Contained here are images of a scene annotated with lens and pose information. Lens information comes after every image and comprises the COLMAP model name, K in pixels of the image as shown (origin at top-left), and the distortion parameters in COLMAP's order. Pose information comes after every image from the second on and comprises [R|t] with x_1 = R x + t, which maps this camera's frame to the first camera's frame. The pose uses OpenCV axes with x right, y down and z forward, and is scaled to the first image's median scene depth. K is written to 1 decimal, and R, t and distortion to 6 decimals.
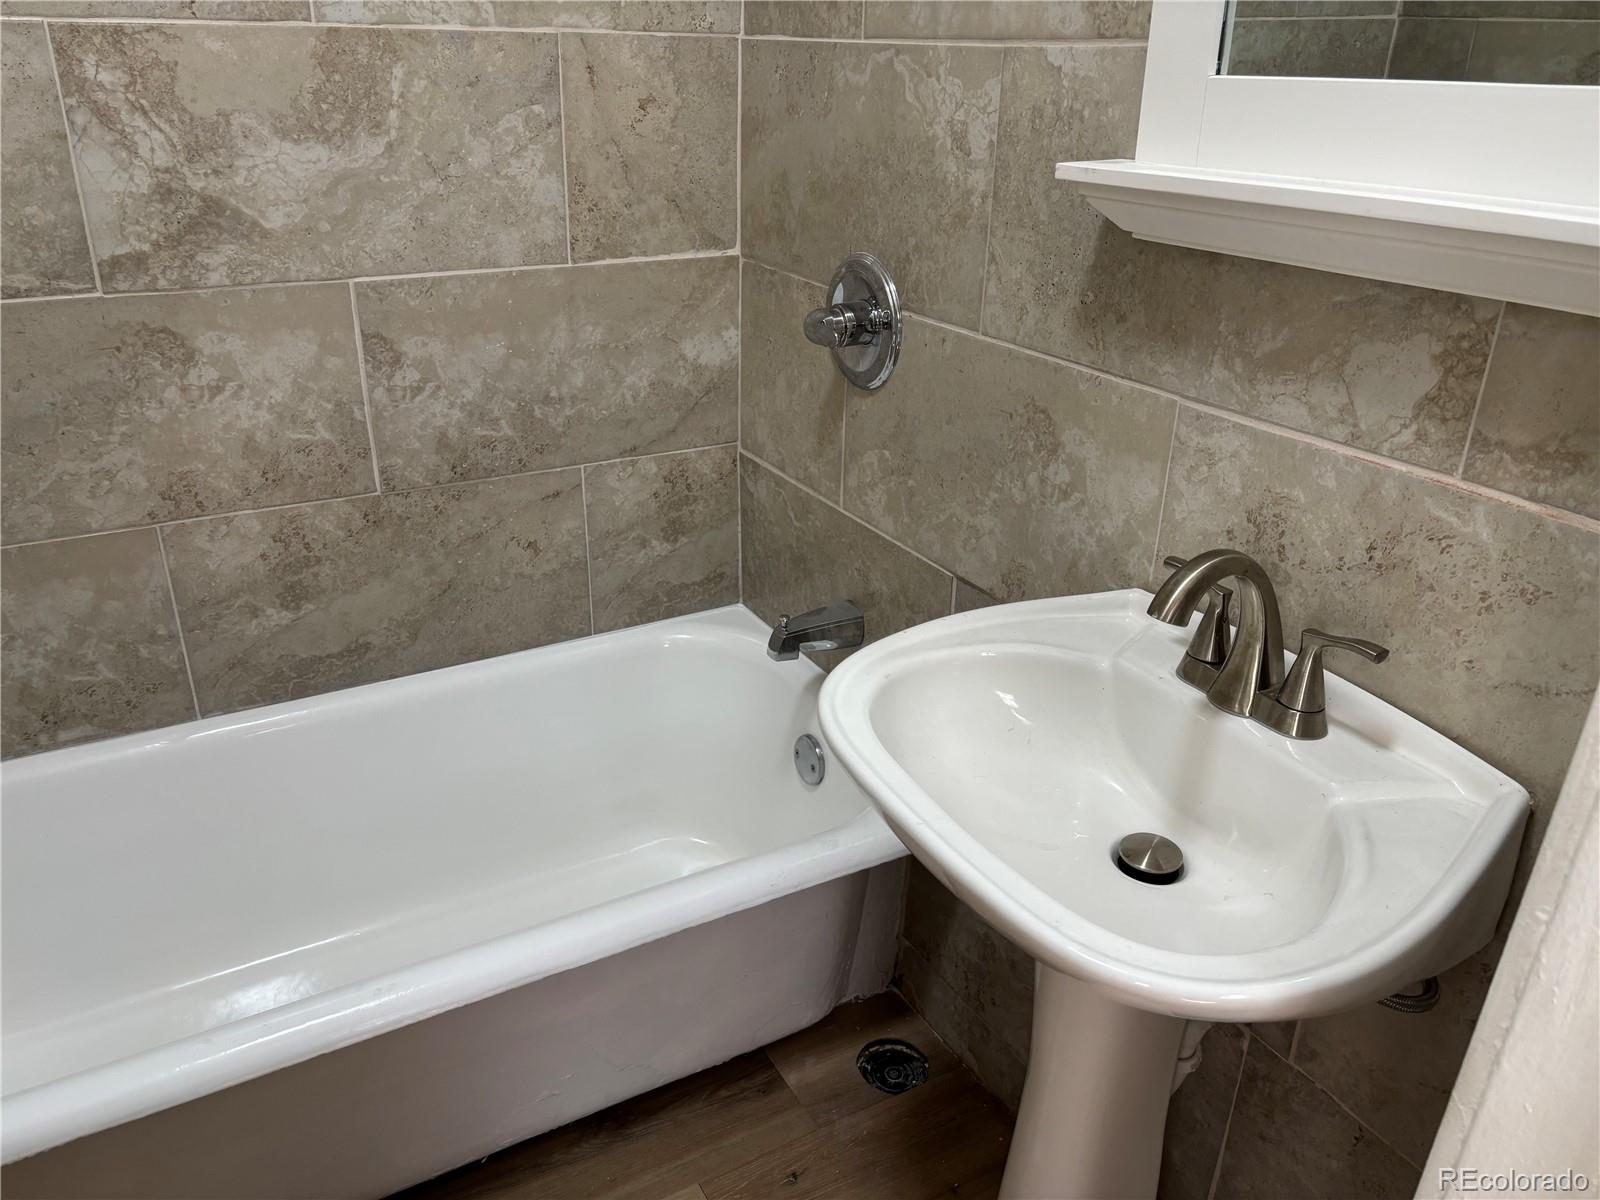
lens RADIAL K [[1254.6, 0, 800.0], [0, 1254.6, 600.0], [0, 0, 1]] dist [0.054294, -0.075292]
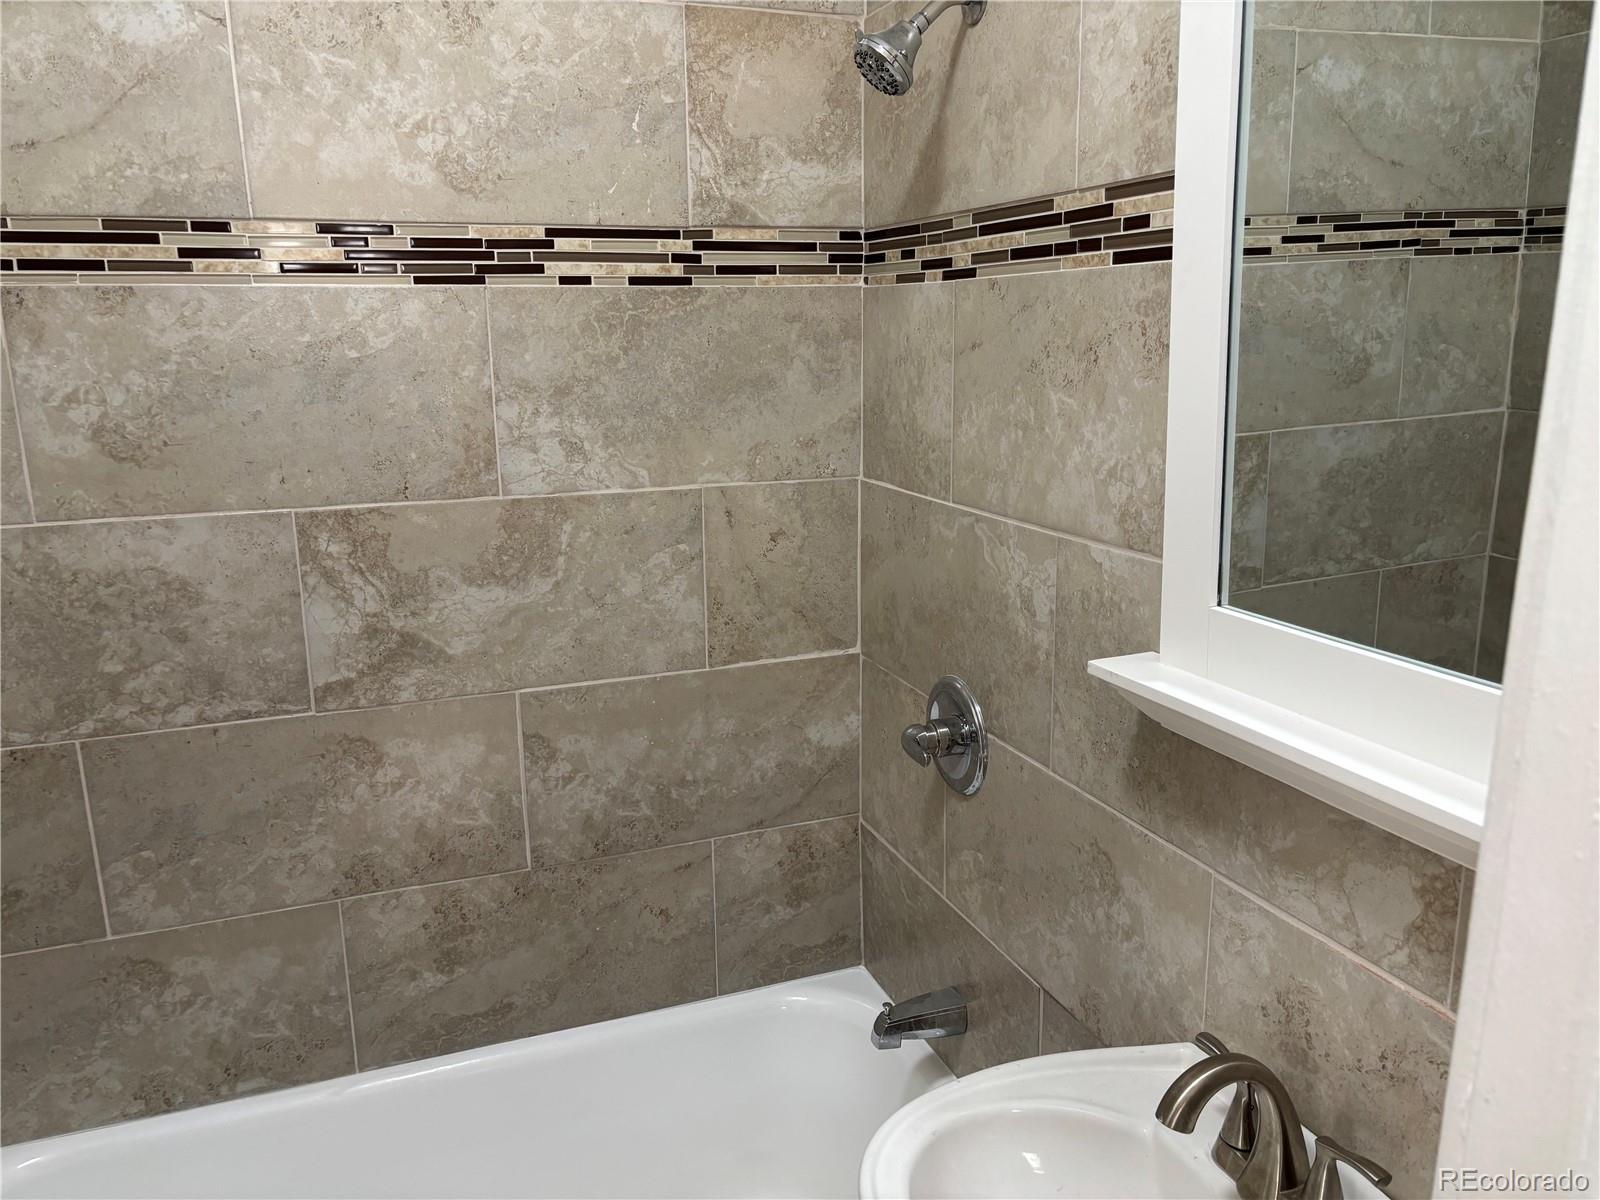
lens RADIAL K [[1249.8, 0, 817.8], [0, 1249.8, 568.5], [0, 0, 1]] dist [0.041682, -0.059401]
pose [[0.987850, 0.004171, -0.155357, 0.103399], [-0.036822, 0.977457, -0.207897, -0.137765], [0.150987, 0.211092, 0.965734, -0.107684]]
